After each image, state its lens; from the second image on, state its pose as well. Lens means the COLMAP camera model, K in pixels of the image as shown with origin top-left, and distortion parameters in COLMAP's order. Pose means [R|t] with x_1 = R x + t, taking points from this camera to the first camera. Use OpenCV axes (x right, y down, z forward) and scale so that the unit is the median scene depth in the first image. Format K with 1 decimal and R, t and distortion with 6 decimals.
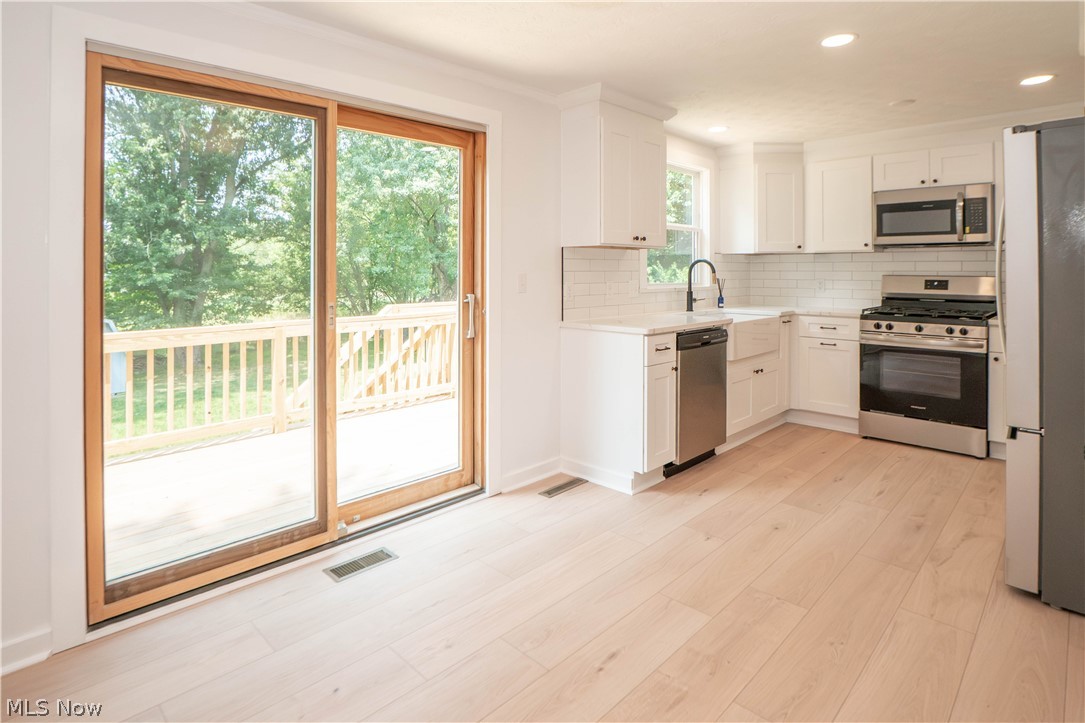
lens RADIAL K [[551.5, 0, 530.3], [0, 551.5, 271.7], [0, 0, 1]] dist [-0.022174, 0.000411]
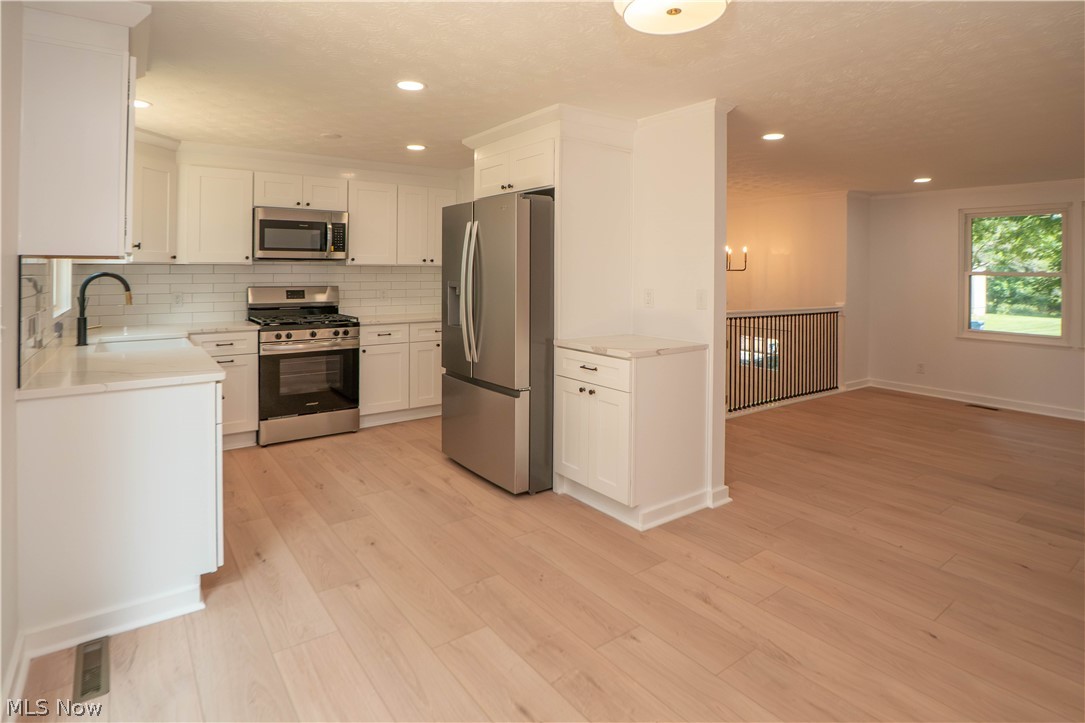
lens RADIAL K [[551.5, 0, 530.3], [0, 551.5, 271.7], [0, 0, 1]] dist [-0.022174, 0.000411]
pose [[0.197751, 0.000024, 0.980252, -0.309933], [0.005920, 0.999982, -0.001219, -0.021076], [-0.980234, 0.006044, 0.197747, 0.321825]]
